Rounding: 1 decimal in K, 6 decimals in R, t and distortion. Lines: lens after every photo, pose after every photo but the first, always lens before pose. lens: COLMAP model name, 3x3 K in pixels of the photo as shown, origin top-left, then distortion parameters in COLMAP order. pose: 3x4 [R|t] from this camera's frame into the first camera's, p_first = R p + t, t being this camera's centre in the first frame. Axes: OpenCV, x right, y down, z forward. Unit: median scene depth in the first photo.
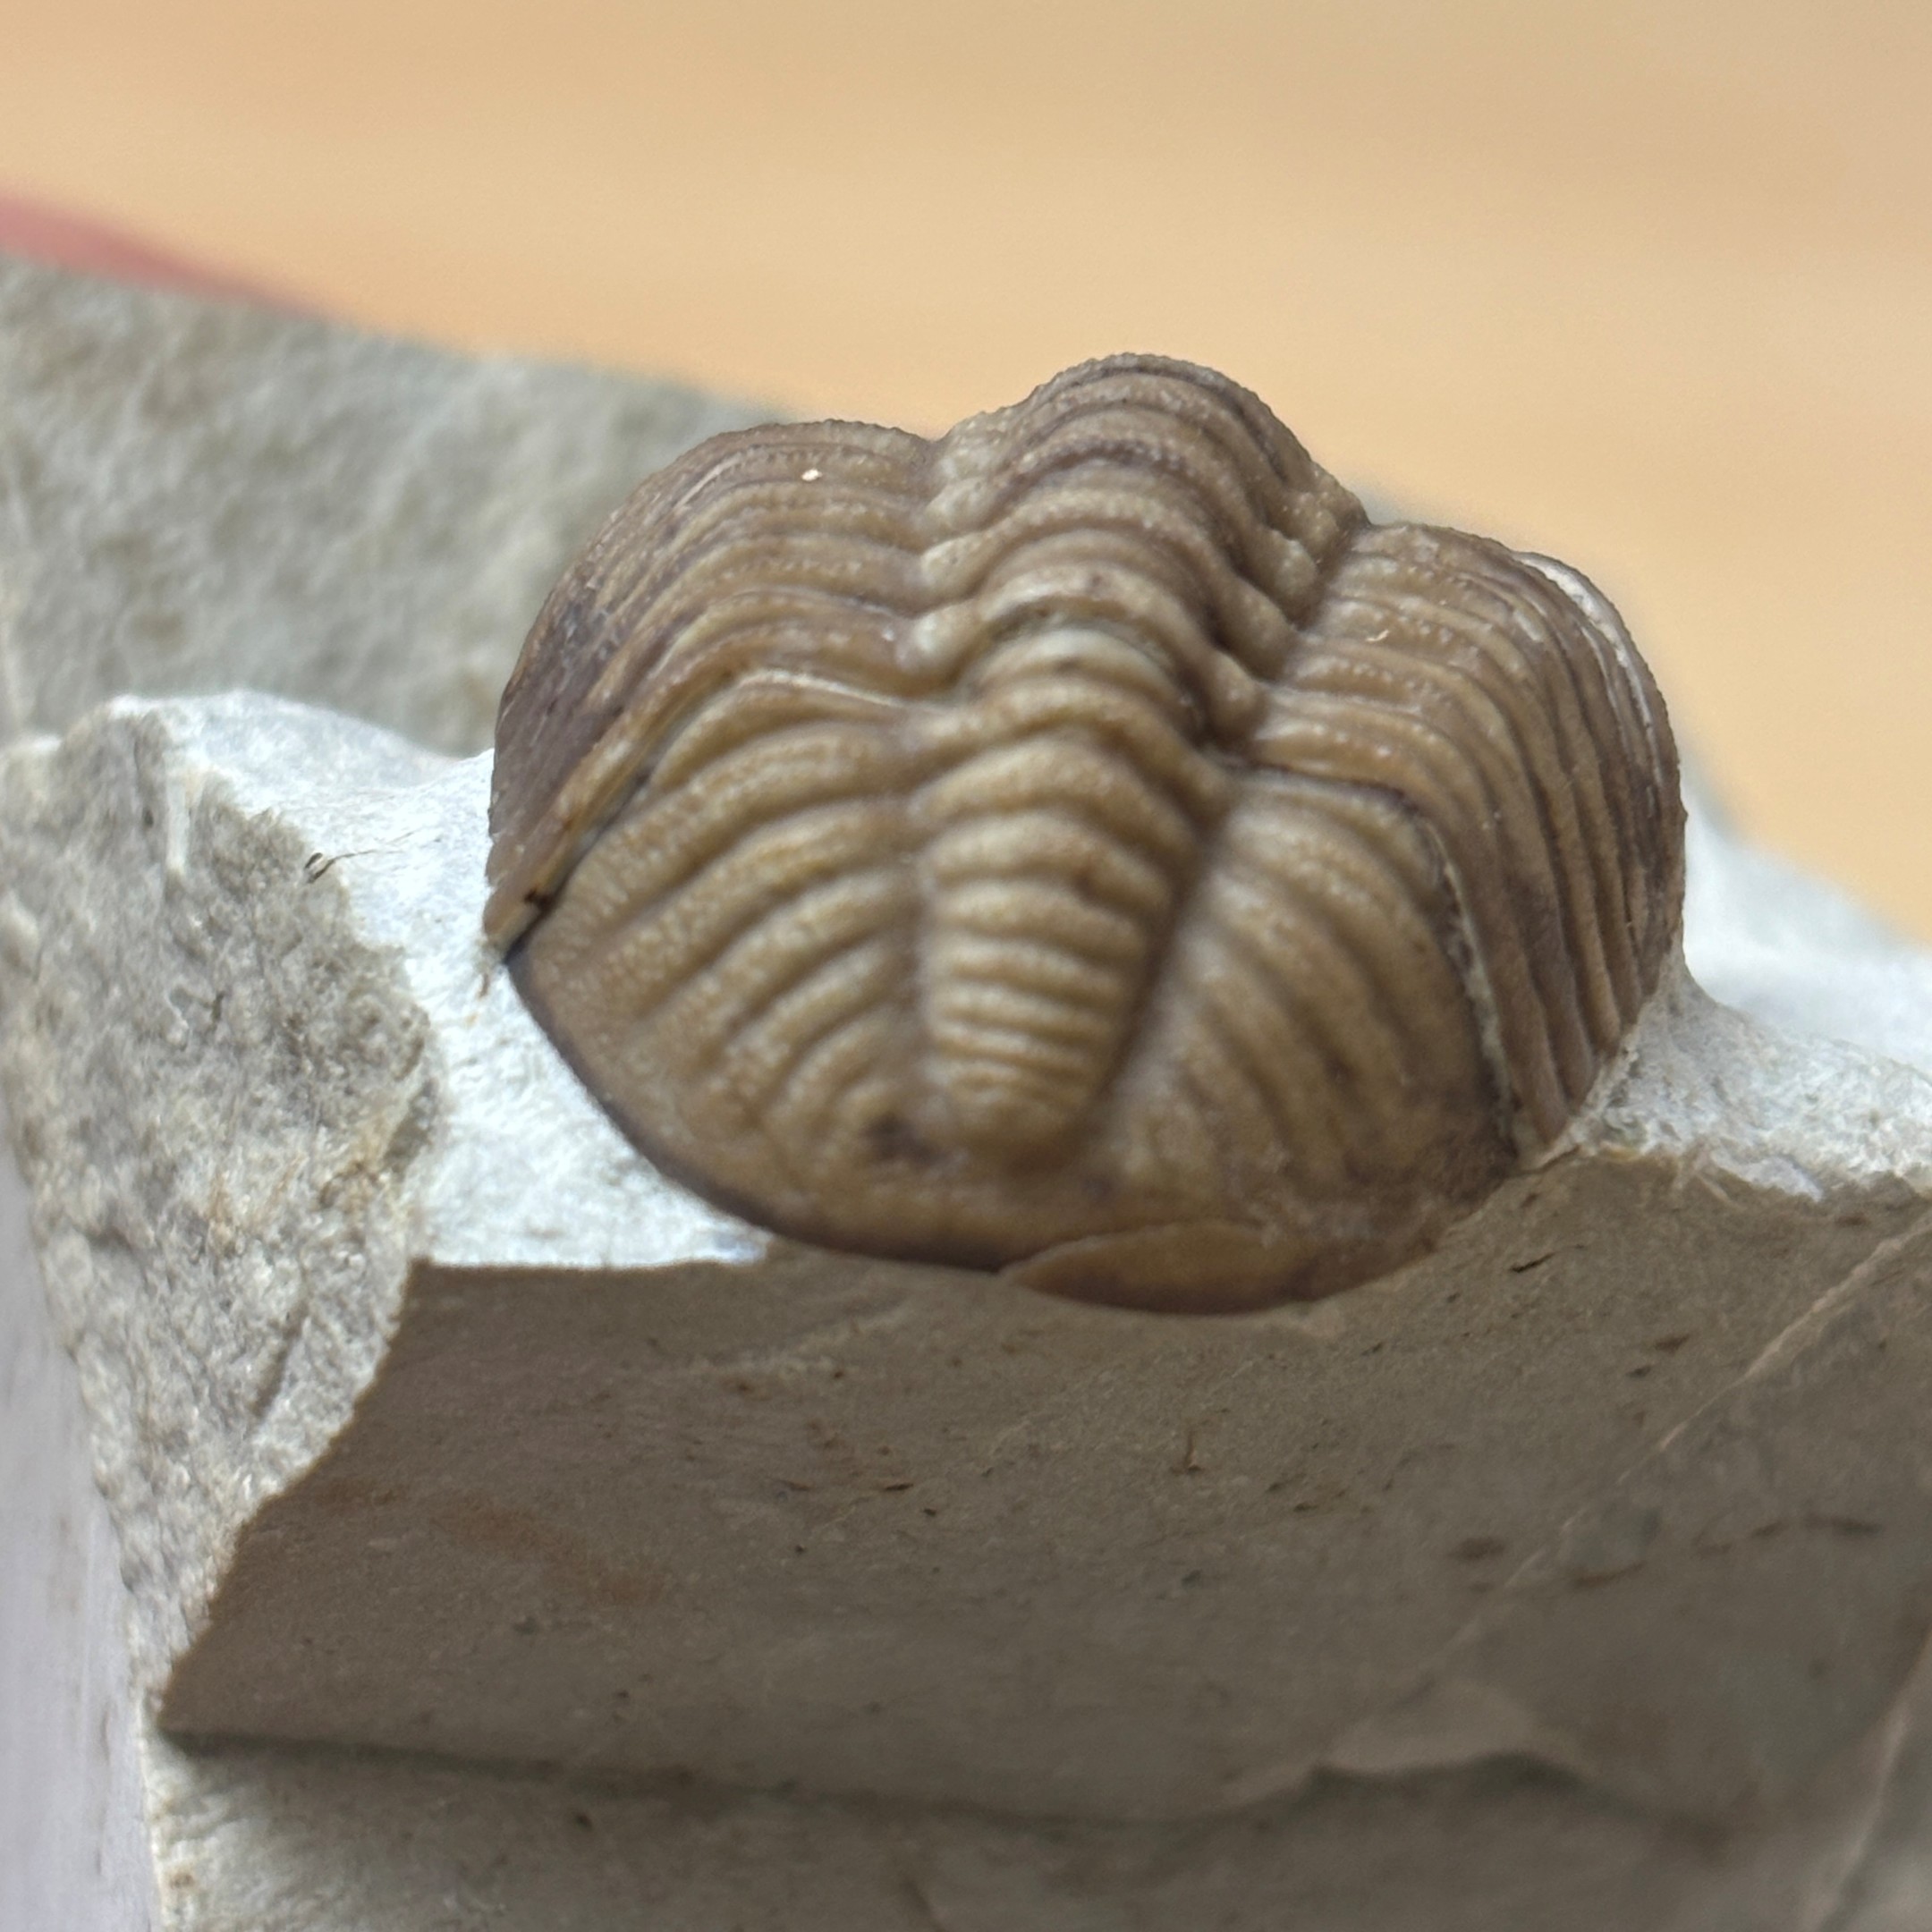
lens RADIAL K [[5671.0, 0, 963.3], [0, 5671.0, 1018.6], [0, 0, 1]] dist [0.173078, 1.838354]
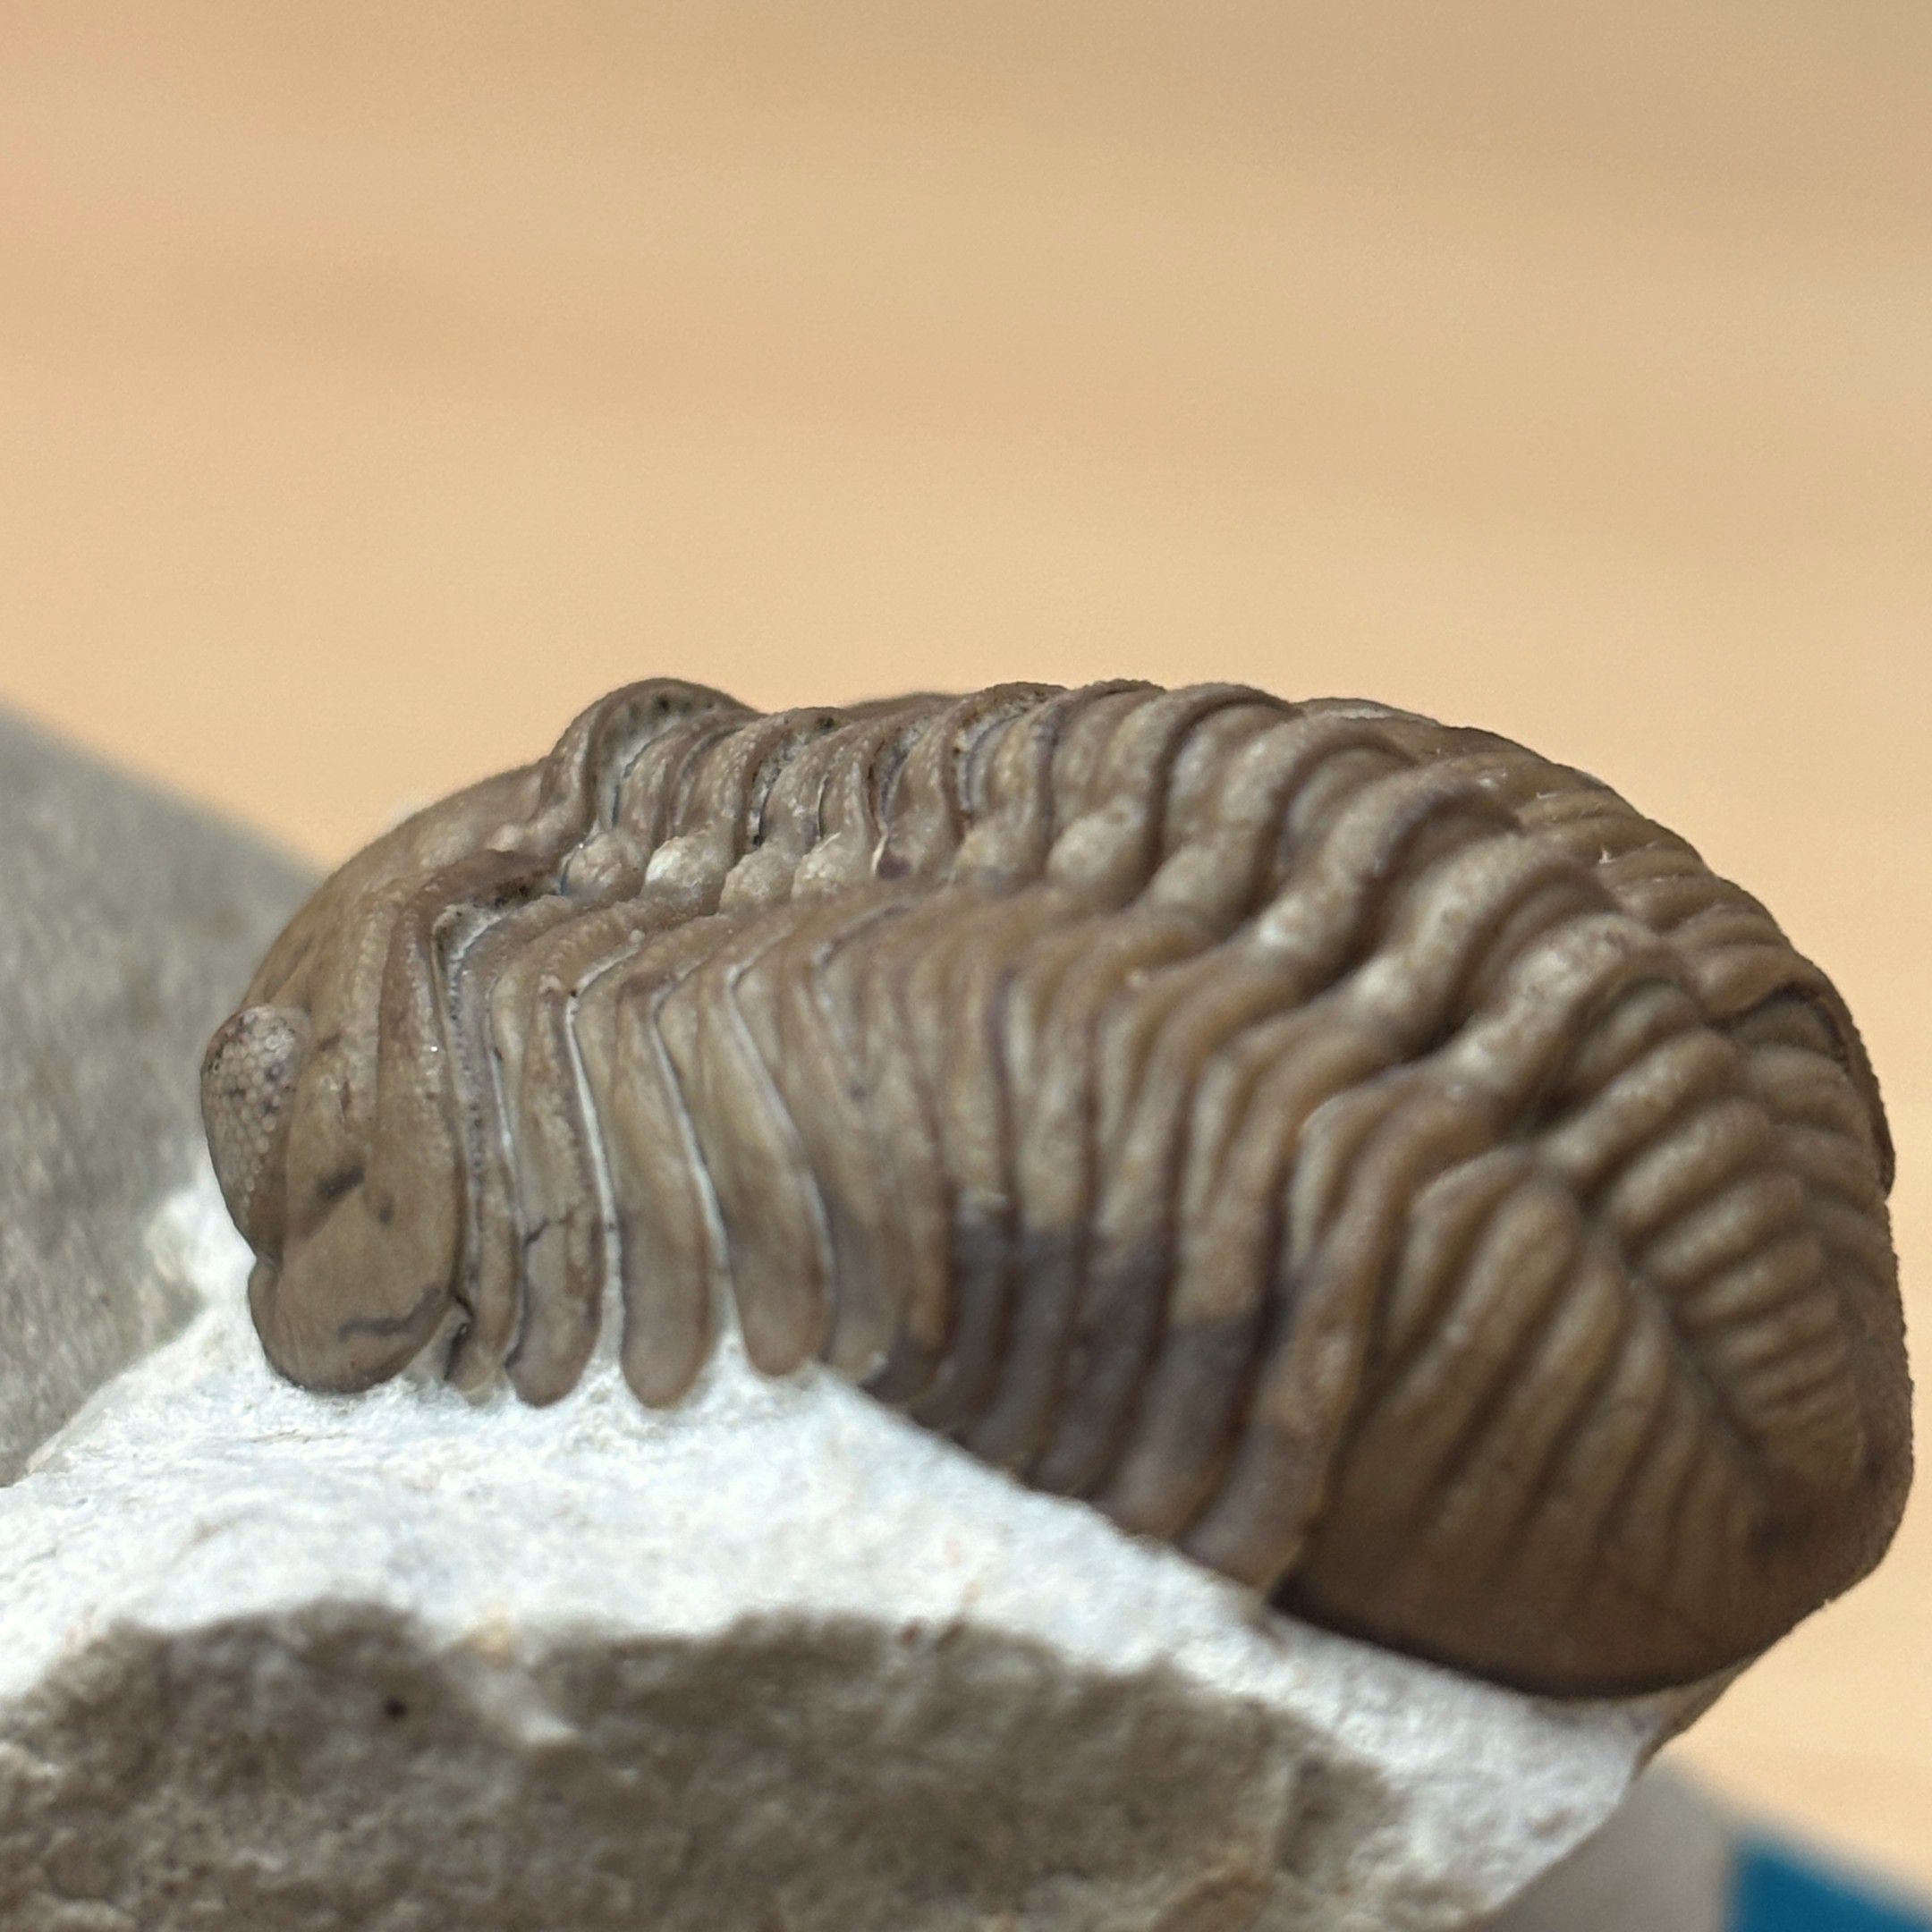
lens RADIAL K [[5671.0, 0, 963.3], [0, 5671.0, 1018.6], [0, 0, 1]] dist [0.173078, 1.838354]
pose [[0.549948, -0.468997, 0.691086, -0.701521], [0.343406, 0.881246, 0.324773, -0.410714], [-0.761334, 0.058715, 0.645696, 0.442123]]
